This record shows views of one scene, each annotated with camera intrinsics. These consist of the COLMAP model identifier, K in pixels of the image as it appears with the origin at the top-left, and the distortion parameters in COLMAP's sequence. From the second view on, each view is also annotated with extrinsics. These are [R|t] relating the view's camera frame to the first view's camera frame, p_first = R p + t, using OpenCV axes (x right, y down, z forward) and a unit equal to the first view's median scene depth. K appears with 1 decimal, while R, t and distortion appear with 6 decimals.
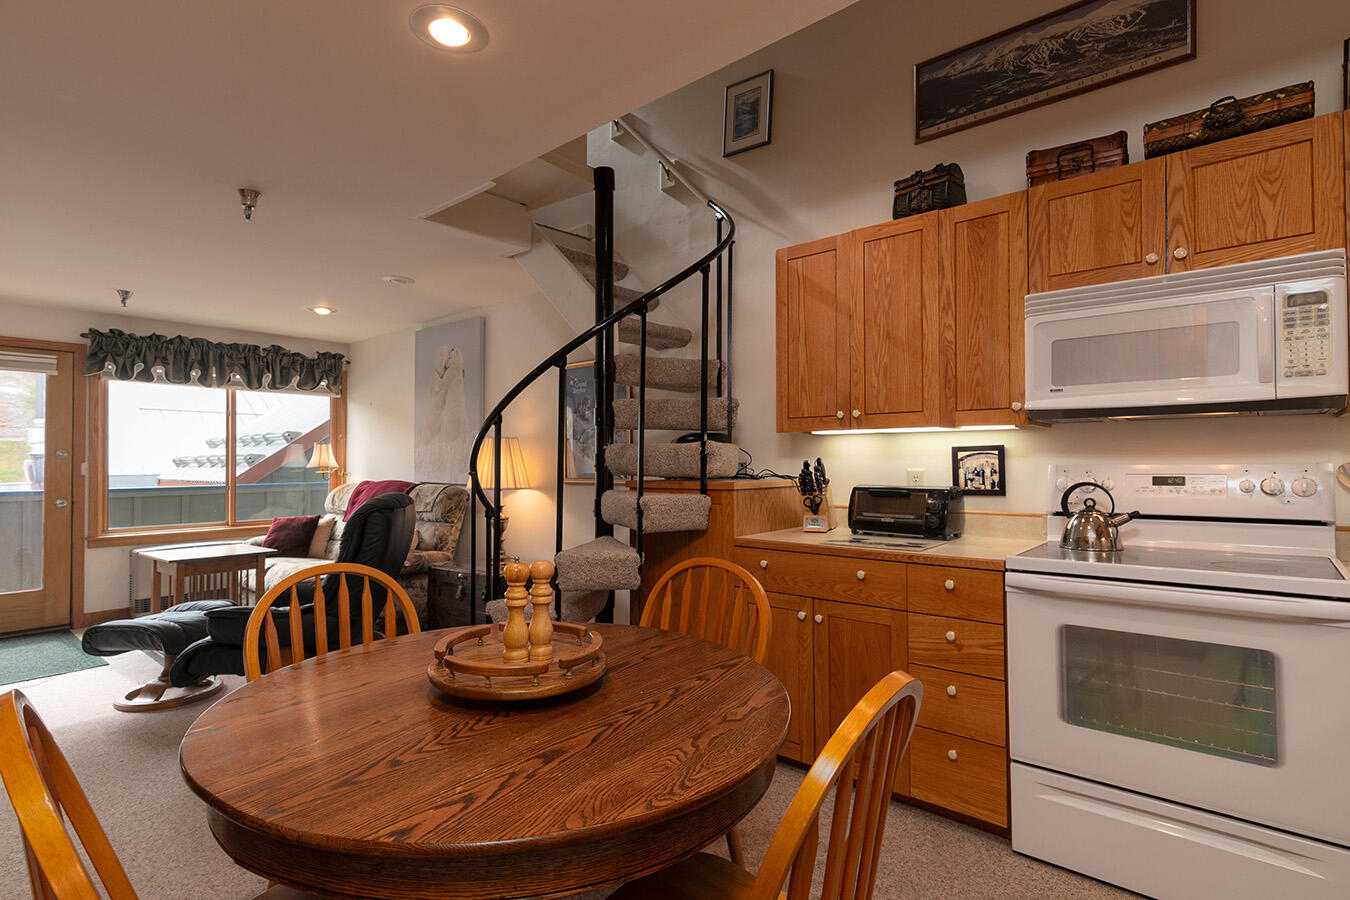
lens RADIAL K [[660.0, 0, 675.0], [0, 660.0, 450.0], [0, 0, 1]] dist [0.002305, 0.002184]
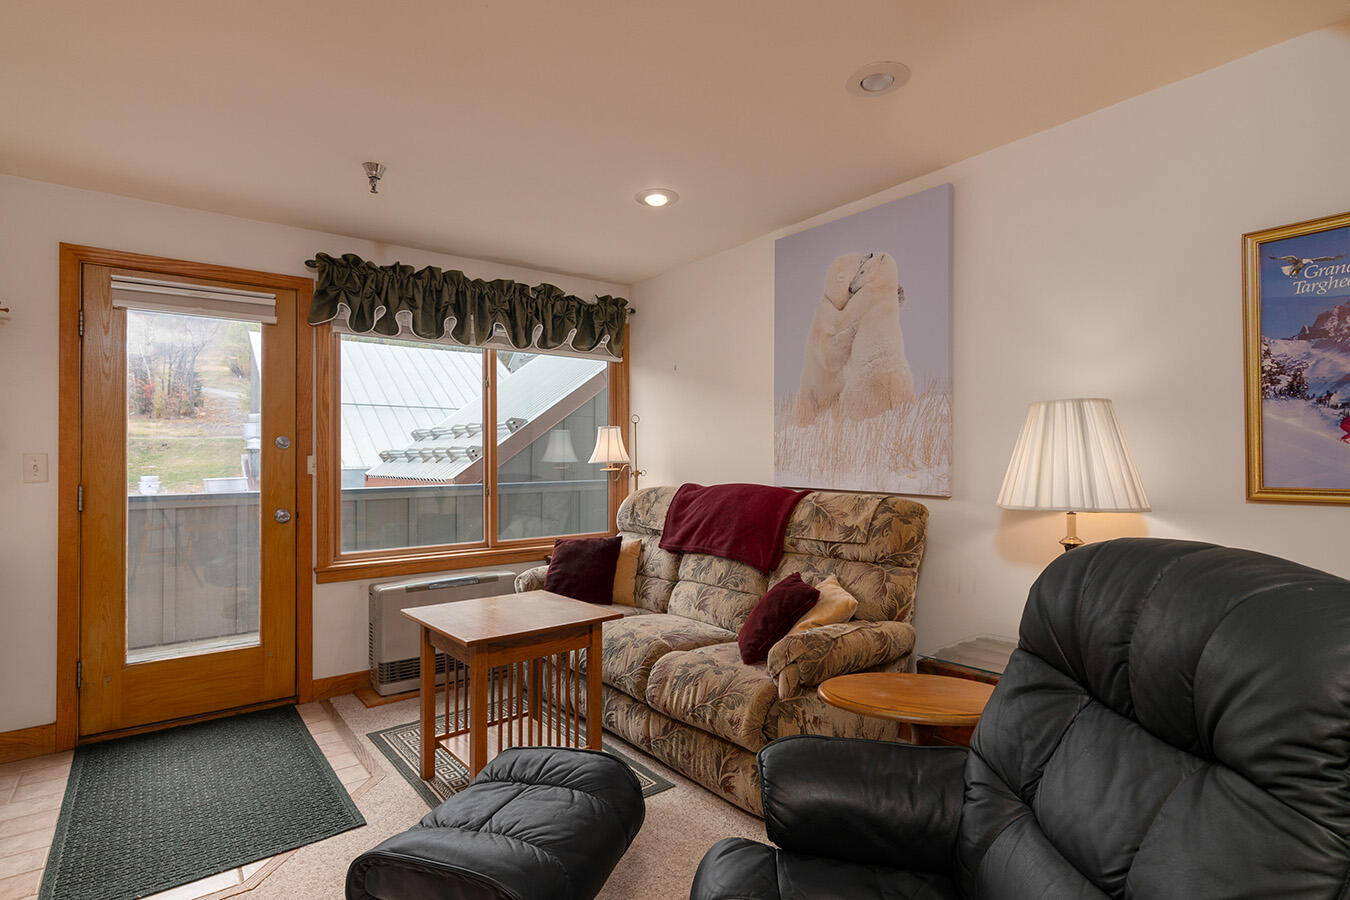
lens RADIAL K [[660.0, 0, 675.0], [0, 660.0, 450.0], [0, 0, 1]] dist [0.002305, 0.002184]
pose [[0.980135, -0.002659, -0.198313, -0.366035], [0.004215, 0.999964, 0.007421, 0.009429], [0.198286, -0.008110, 0.980111, 0.383596]]
